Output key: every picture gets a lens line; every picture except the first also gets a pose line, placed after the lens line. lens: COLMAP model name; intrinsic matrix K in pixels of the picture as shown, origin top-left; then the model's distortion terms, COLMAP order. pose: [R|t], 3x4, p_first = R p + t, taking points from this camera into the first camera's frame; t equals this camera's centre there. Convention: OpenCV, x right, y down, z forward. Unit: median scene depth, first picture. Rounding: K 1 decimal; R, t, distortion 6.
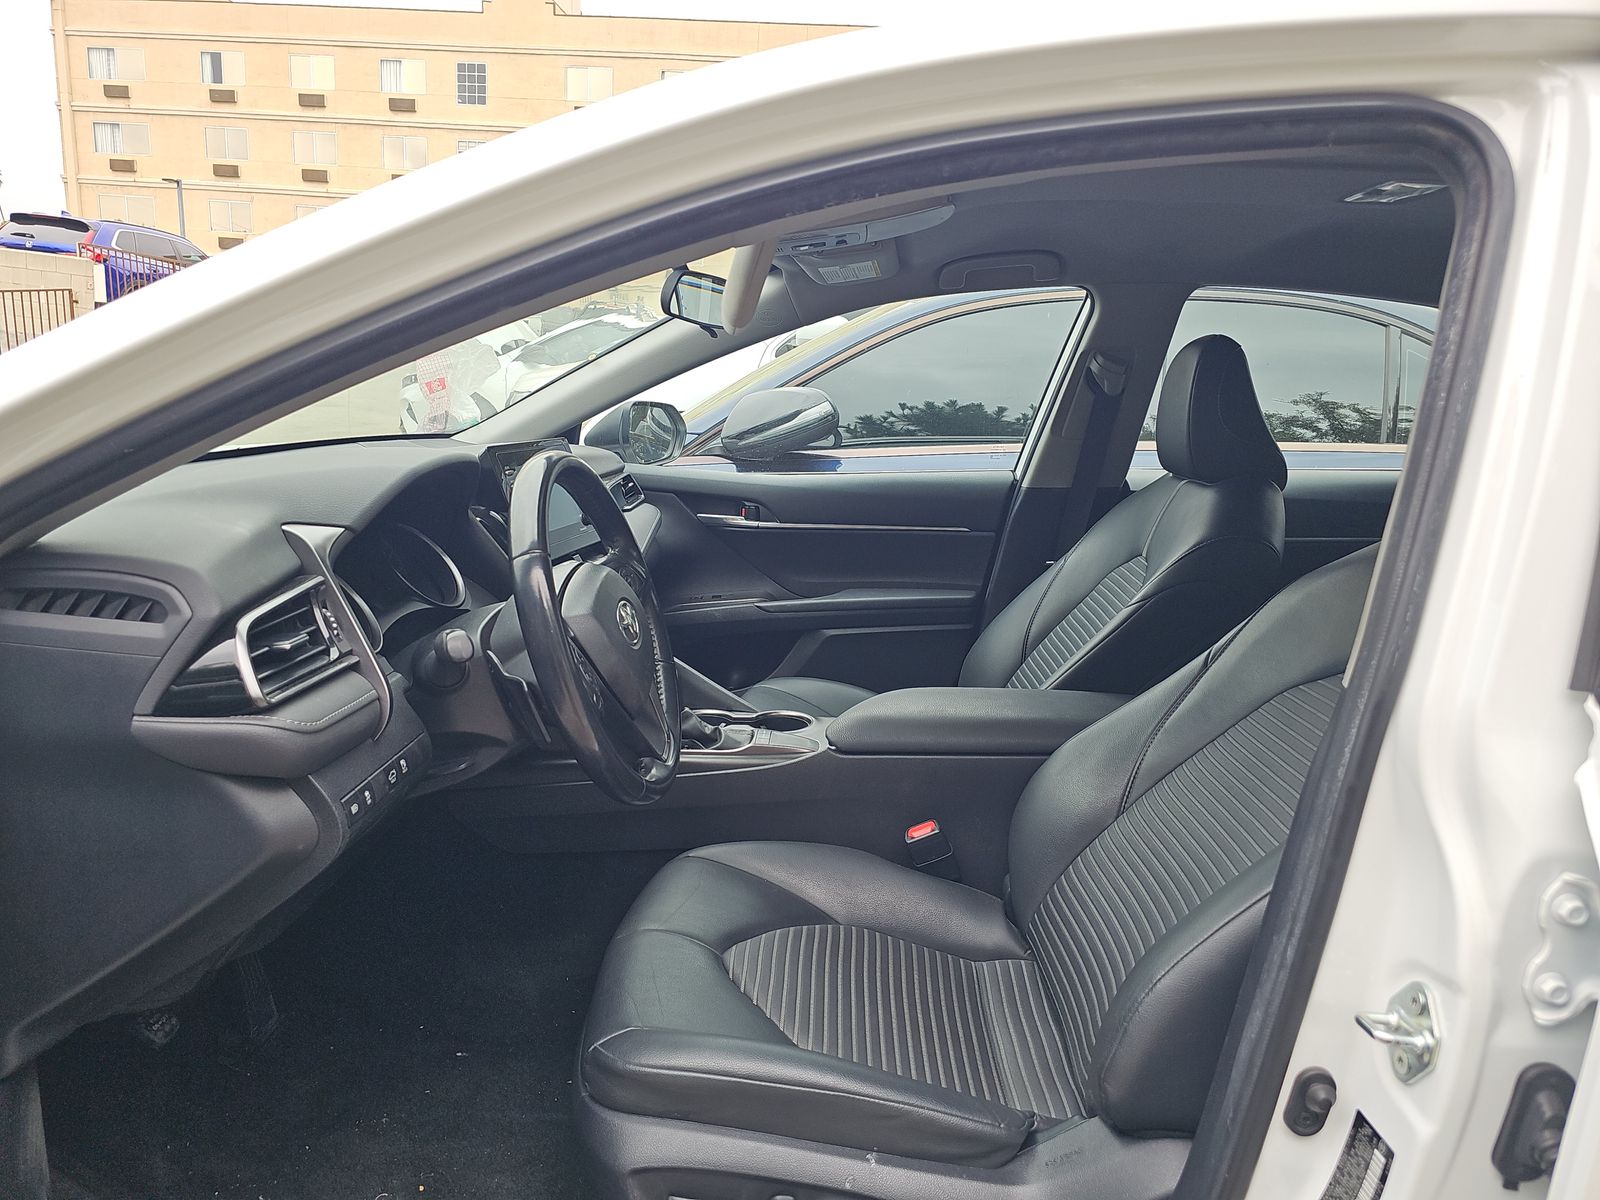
lens RADIAL K [[1030.7, 0, 799.7], [0, 1030.7, 613.0], [0, 0, 1]] dist [0.002330, -0.018341]
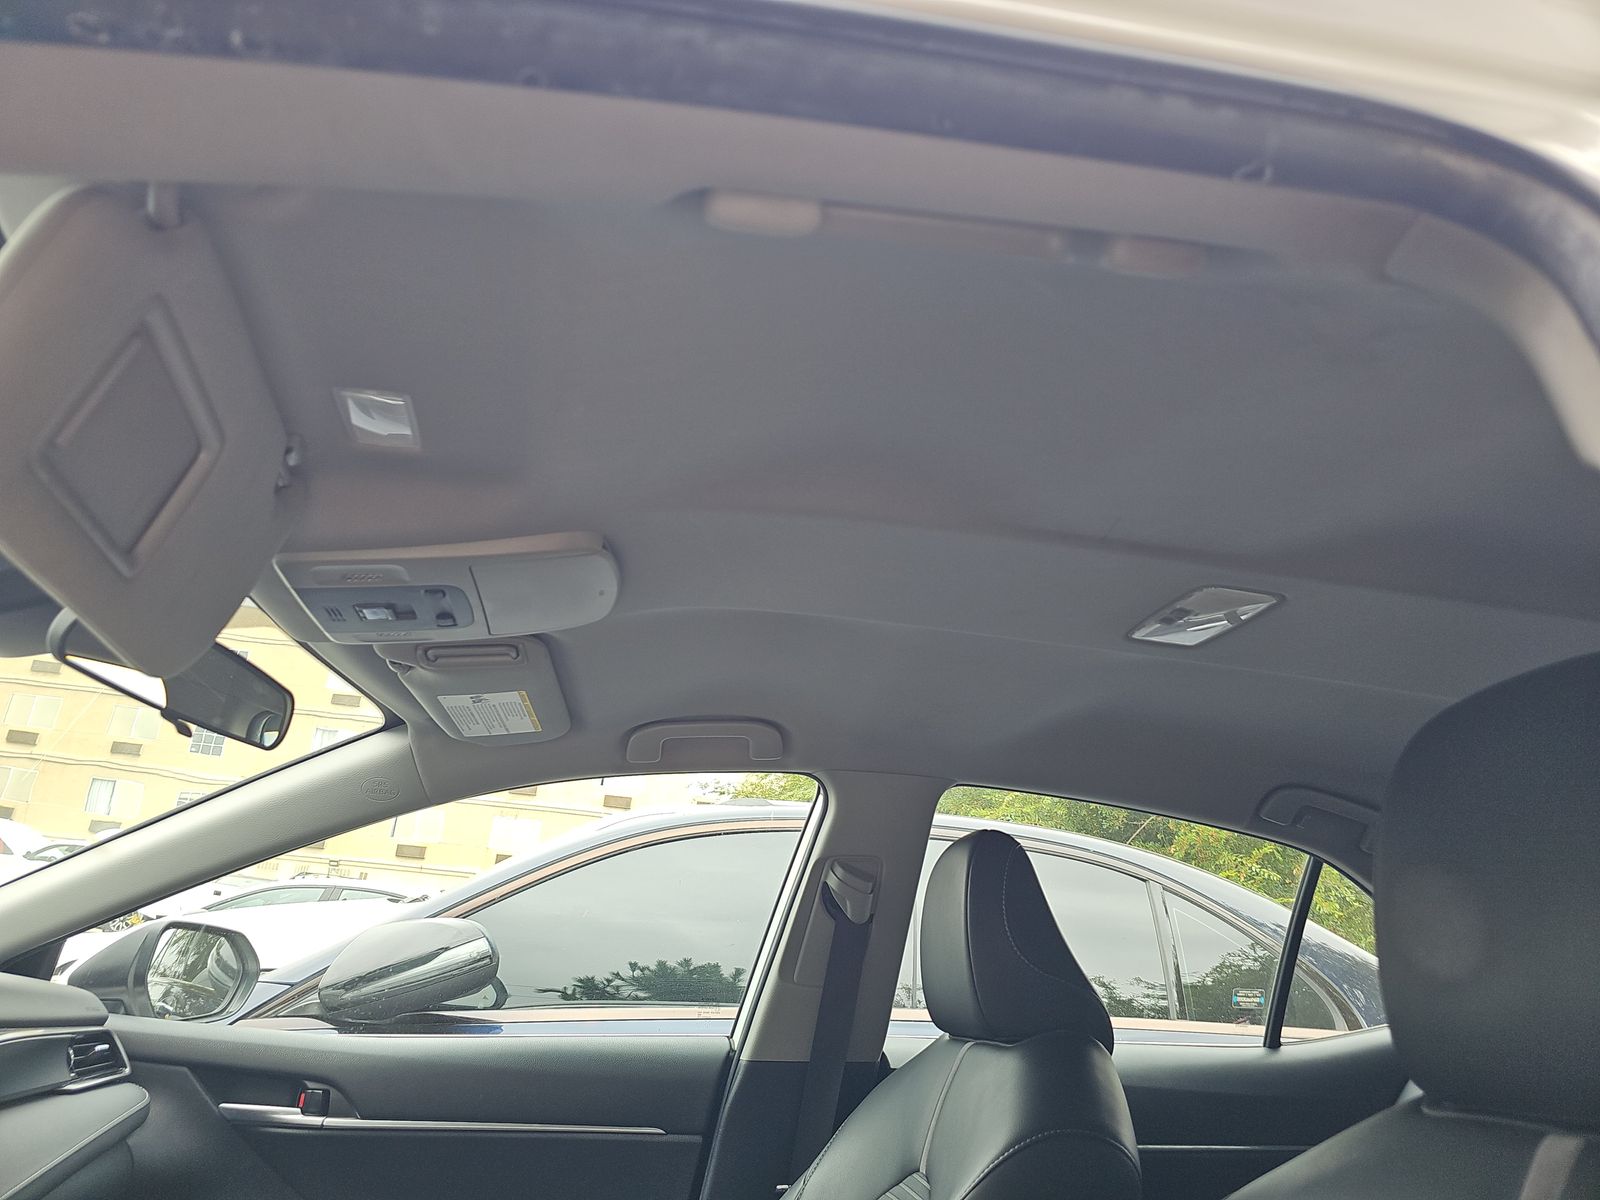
lens RADIAL K [[1030.7, 0, 792.9], [0, 1030.7, 607.9], [0, 0, 1]] dist [0.002330, -0.018341]
pose [[0.976456, 0.091925, 0.195148, 0.085770], [0.022998, 0.855138, -0.517889, -0.023683], [-0.214486, 0.510184, 0.832891, 0.260682]]
